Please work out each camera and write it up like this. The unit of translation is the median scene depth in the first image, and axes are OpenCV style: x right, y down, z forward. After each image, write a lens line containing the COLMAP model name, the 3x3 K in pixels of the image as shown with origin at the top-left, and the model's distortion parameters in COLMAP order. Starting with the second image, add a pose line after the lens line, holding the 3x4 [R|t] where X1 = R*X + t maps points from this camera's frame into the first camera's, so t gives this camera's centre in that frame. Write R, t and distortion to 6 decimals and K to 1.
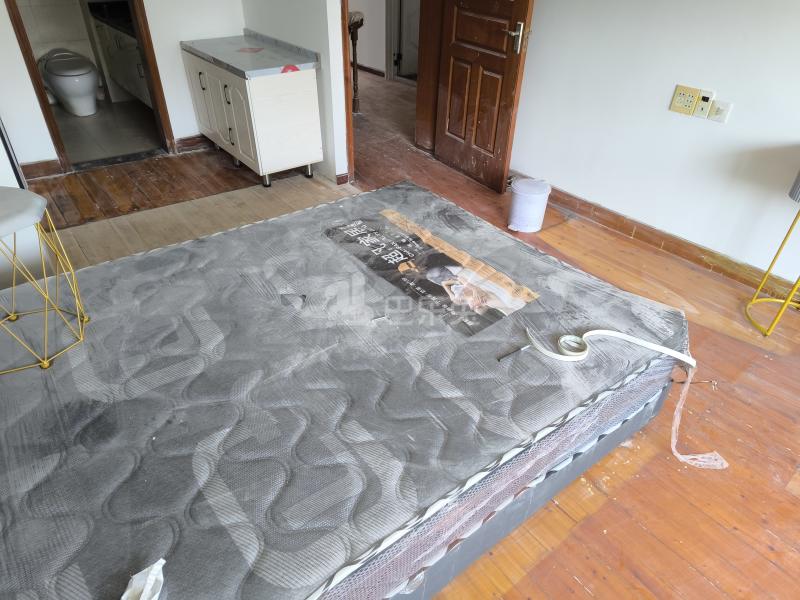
lens RADIAL K [[530.4, 0, 400.8], [0, 530.4, 296.7], [0, 0, 1]] dist [0.052558, -0.012705]
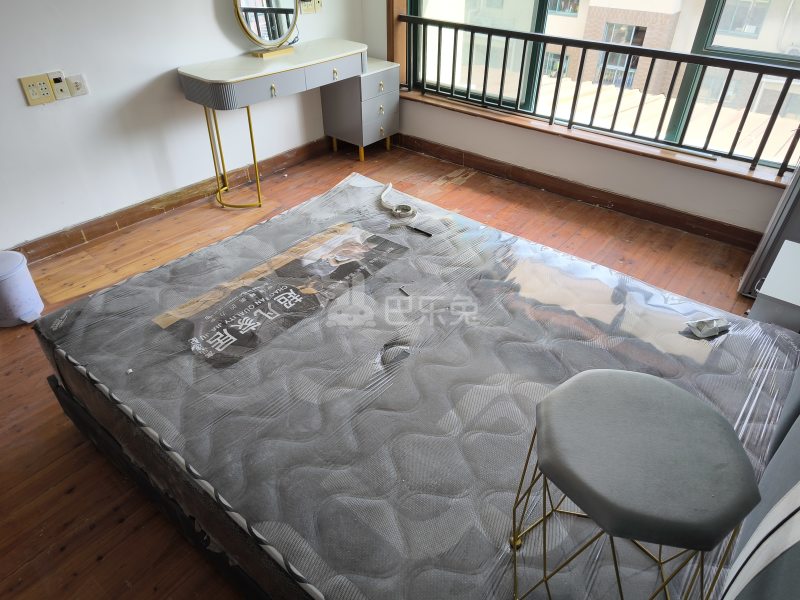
lens RADIAL K [[530.4, 0, 404.2], [0, 530.4, 296.0], [0, 0, 1]] dist [0.052558, -0.012705]
pose [[-0.229516, -0.592501, 0.772182, -0.716287], [0.542226, 0.581007, 0.606977, -0.496517], [-0.808278, 0.558008, 0.187919, 0.660714]]
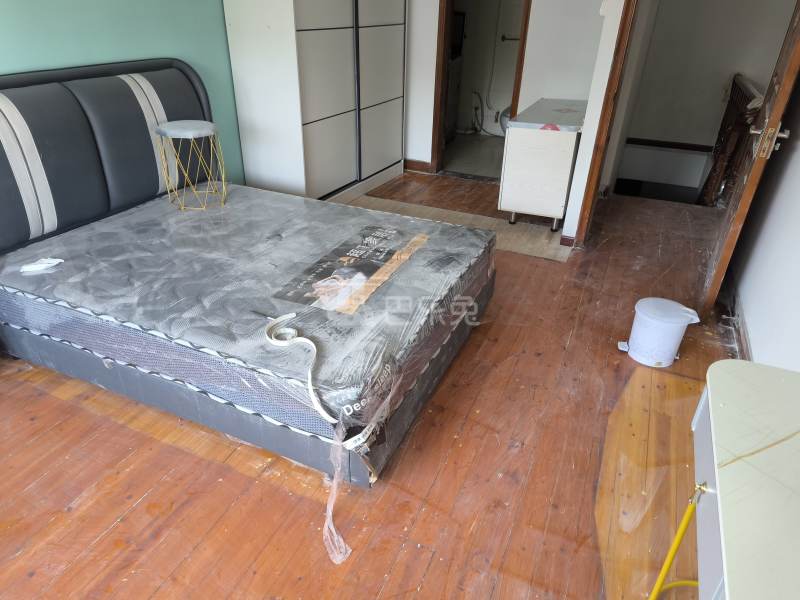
lens RADIAL K [[530.4, 0, 395.5], [0, 530.4, 302.6], [0, 0, 1]] dist [0.052558, -0.012705]
pose [[0.466363, 0.427613, -0.774372, 1.014797], [-0.506718, 0.846683, 0.162374, -0.219097], [0.725081, 0.316663, 0.611541, 0.338161]]
